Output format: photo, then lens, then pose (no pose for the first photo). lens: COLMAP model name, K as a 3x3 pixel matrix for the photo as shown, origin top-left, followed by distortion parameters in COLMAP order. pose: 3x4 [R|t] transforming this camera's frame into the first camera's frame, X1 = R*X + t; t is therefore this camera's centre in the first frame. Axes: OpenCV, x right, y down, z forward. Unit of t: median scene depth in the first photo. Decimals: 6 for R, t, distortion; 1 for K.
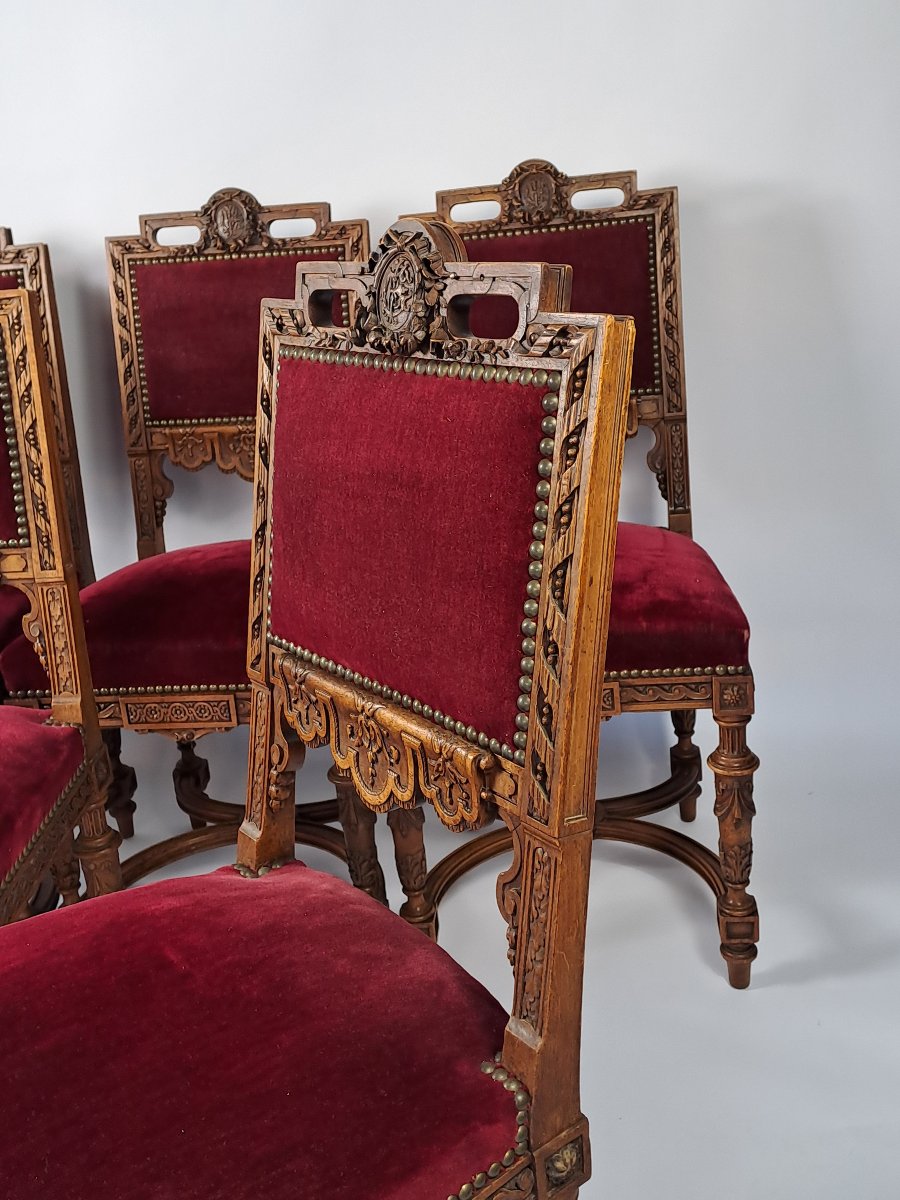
lens RADIAL K [[1255.9, 0, 451.0], [0, 1255.9, 588.4], [0, 0, 1]] dist [0.109757, -0.024172]
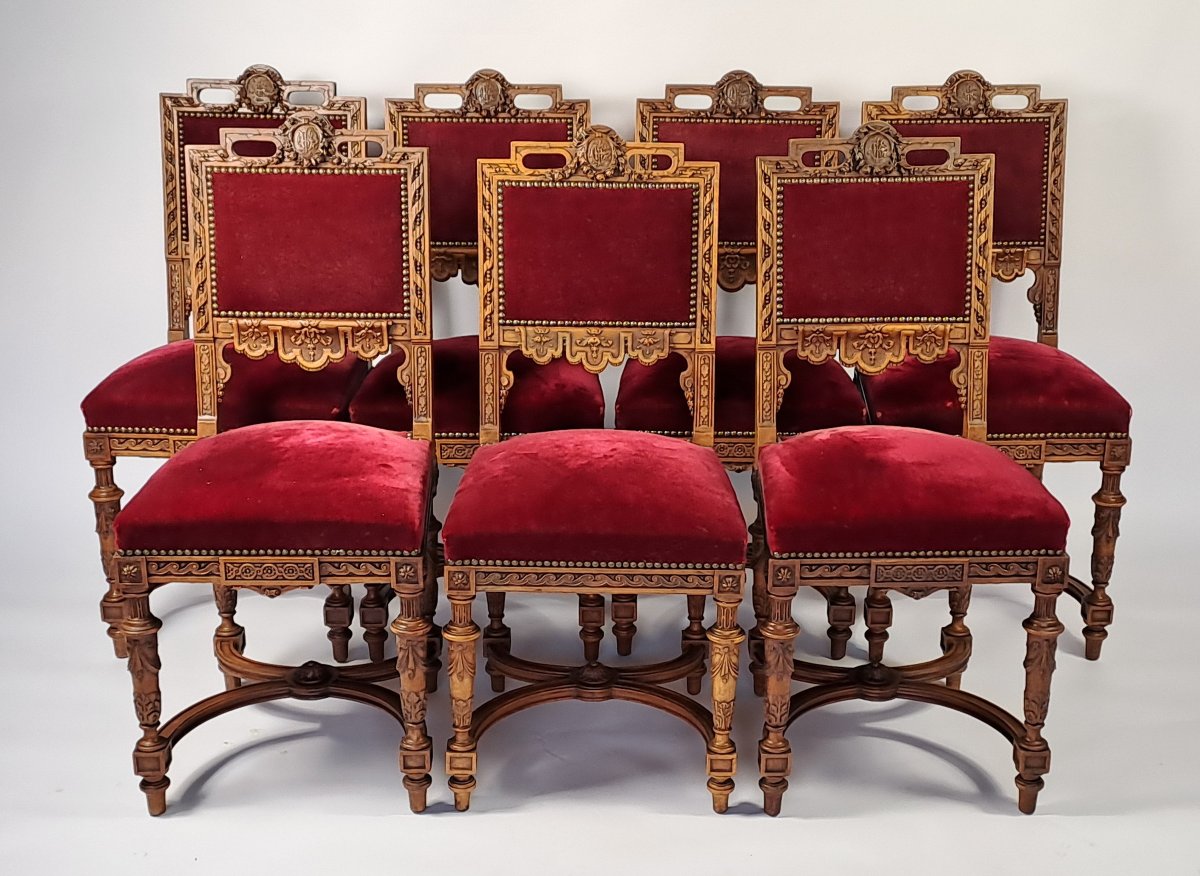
lens RADIAL K [[1797.2, 0, 647.4], [0, 1797.2, 487.9], [0, 0, 1]] dist [0.100506, 0.088826]
pose [[0.986191, 0.047012, 0.158799, -0.618650], [-0.049490, 0.998706, 0.011689, 0.117729], [-0.158044, -0.019387, 0.987242, -0.970327]]
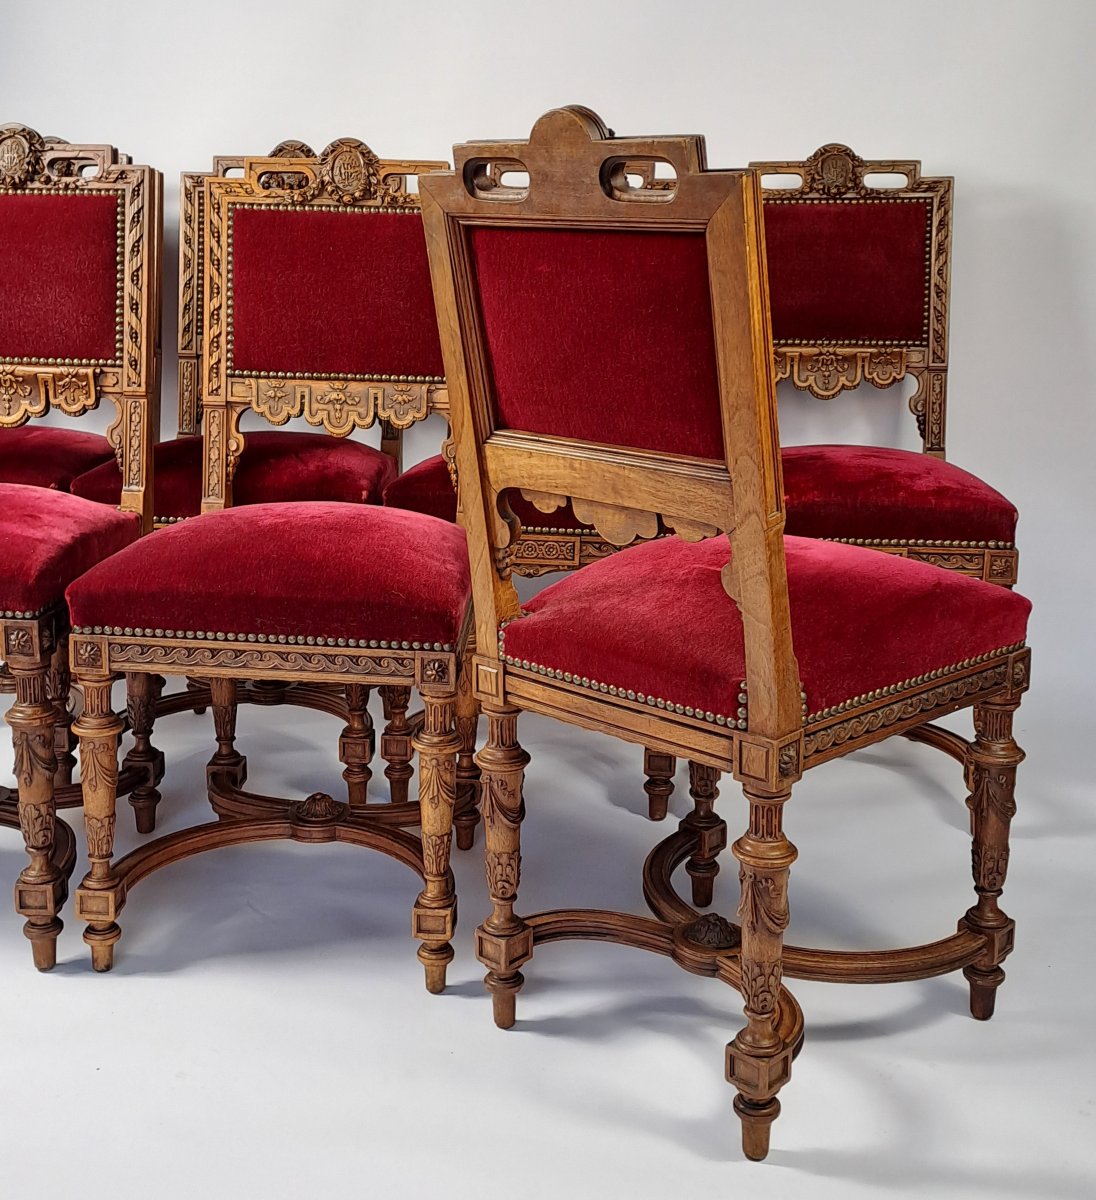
lens RADIAL K [[1551.4, 0, 536.3], [0, 1551.4, 525.3], [0, 0, 1]] dist [0.152096, -0.245836]
pose [[0.994724, 0.096007, 0.036148, -0.254804], [-0.090454, 0.987057, -0.132426, 0.259196], [-0.048394, 0.128458, 0.990534, -0.438670]]
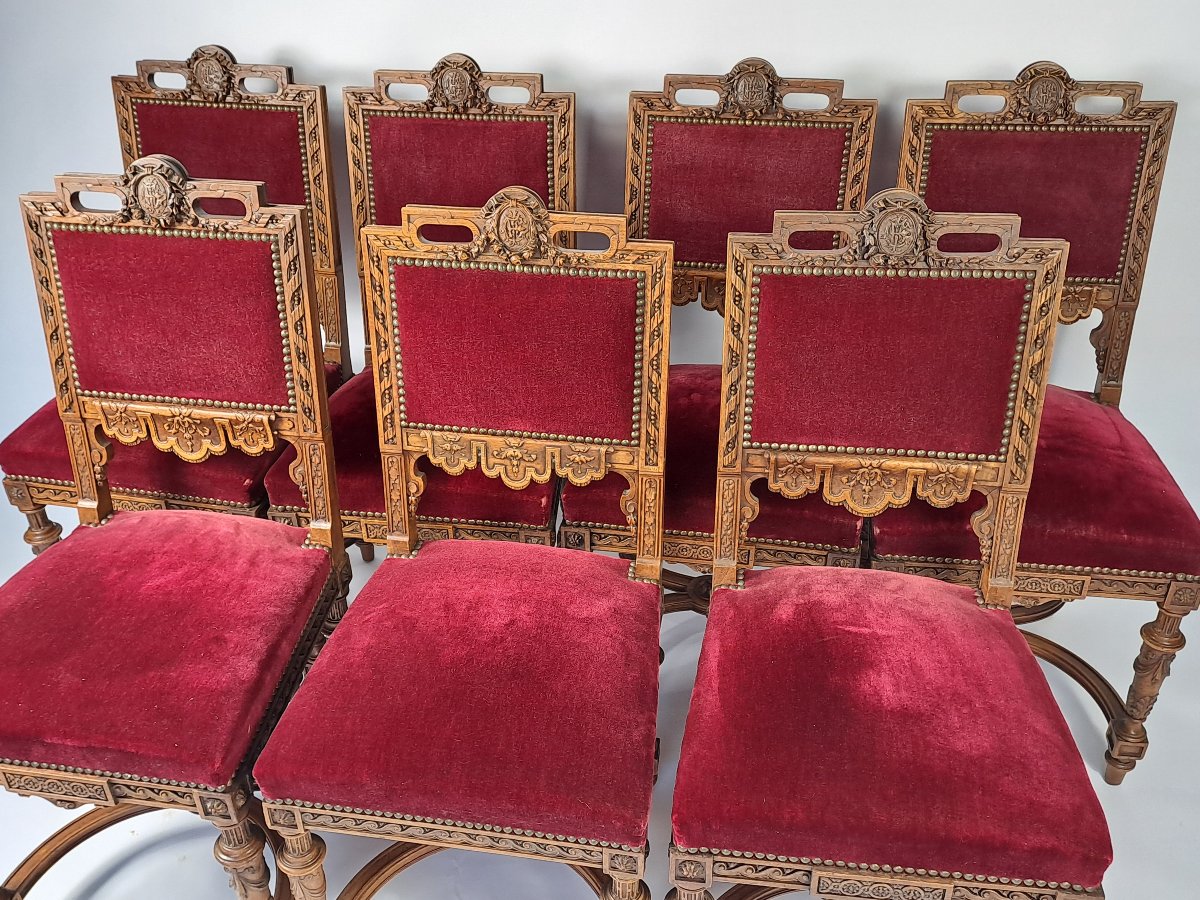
lens RADIAL K [[1125.8, 0, 591.1], [0, 1125.8, 463.7], [0, 0, 1]] dist [0.156802, -0.293793]
pose [[0.996547, 0.083017, 0.001684, -0.322510], [-0.080781, 0.964615, 0.250981, -0.242774], [0.019211, -0.250250, 0.967991, -0.041911]]
